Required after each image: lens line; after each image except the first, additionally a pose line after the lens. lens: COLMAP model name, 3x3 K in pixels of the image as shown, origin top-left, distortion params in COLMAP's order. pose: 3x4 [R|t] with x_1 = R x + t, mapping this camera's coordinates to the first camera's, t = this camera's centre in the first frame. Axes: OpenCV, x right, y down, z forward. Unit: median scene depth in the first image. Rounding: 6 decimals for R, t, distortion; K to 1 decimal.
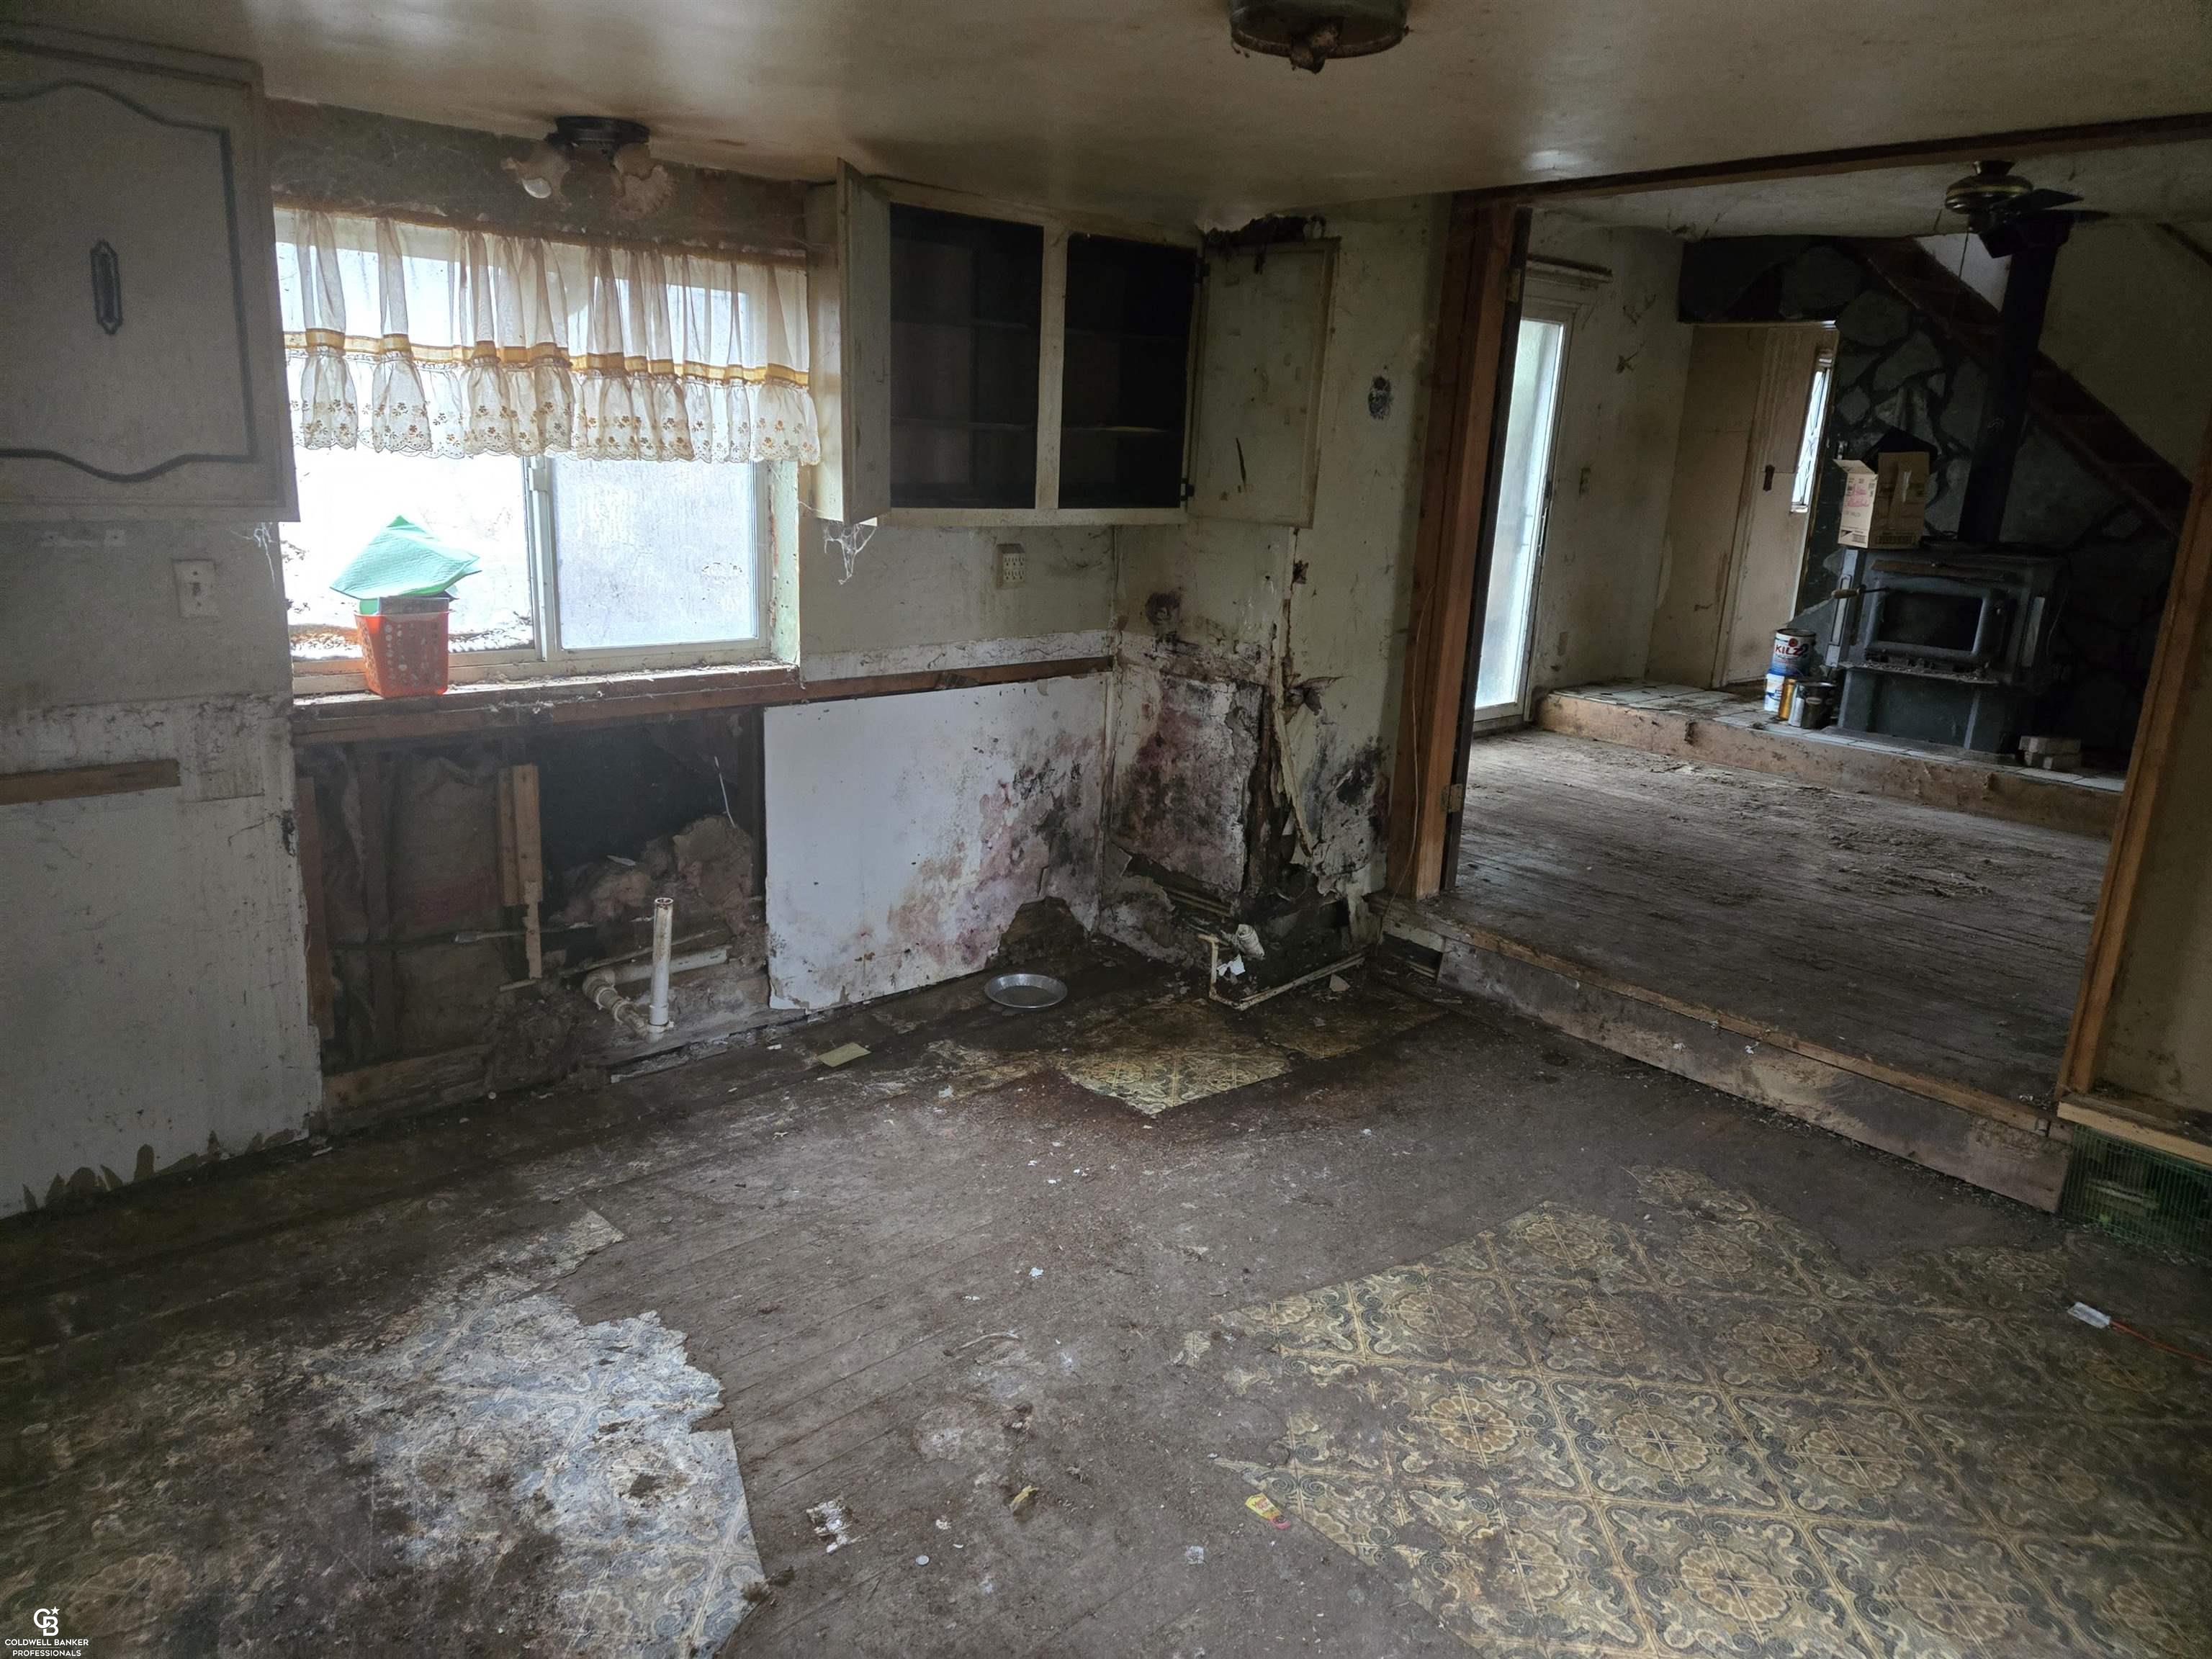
lens RADIAL K [[1470.7, 0, 1100.9], [0, 1470.7, 822.5], [0, 0, 1]] dist [0.068415, -0.059772]
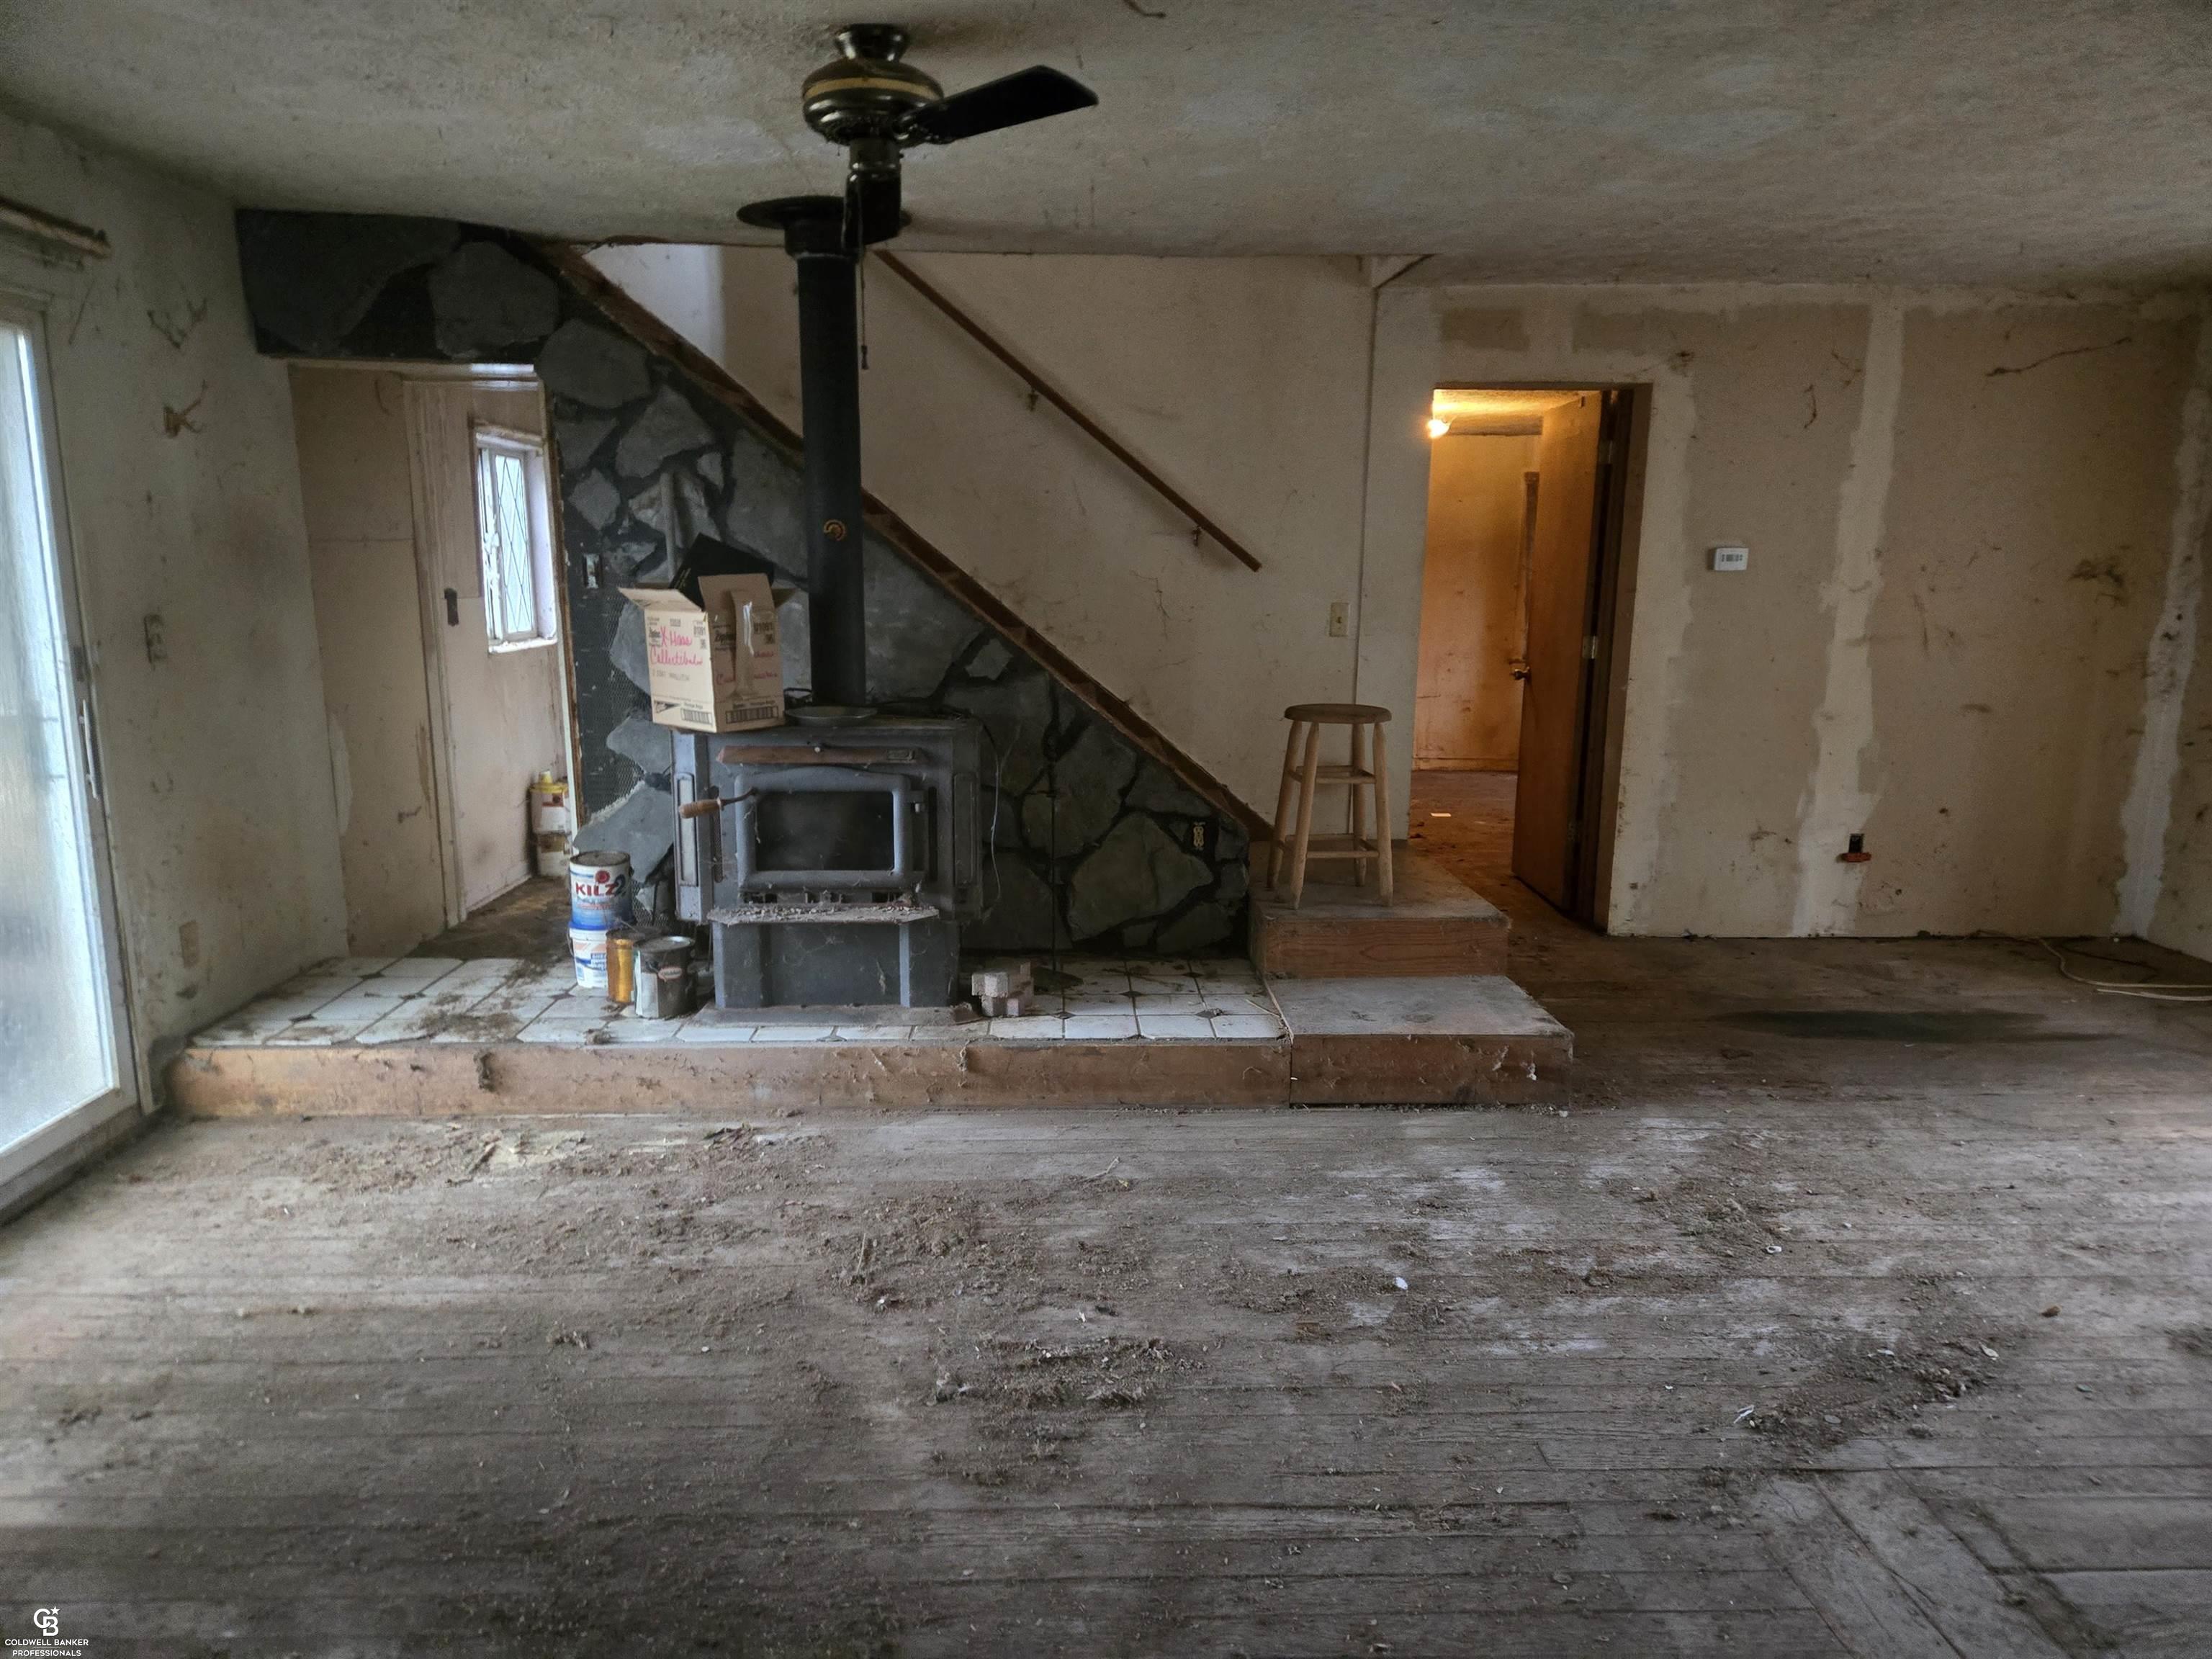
lens RADIAL K [[1470.7, 0, 1093.5], [0, 1470.7, 860.5], [0, 0, 1]] dist [0.068415, -0.059772]
pose [[0.638921, -0.188639, 0.745785, 0.142528], [0.217628, 0.974188, 0.059966, -0.125397], [-0.737846, 0.123990, 0.663483, 0.458376]]
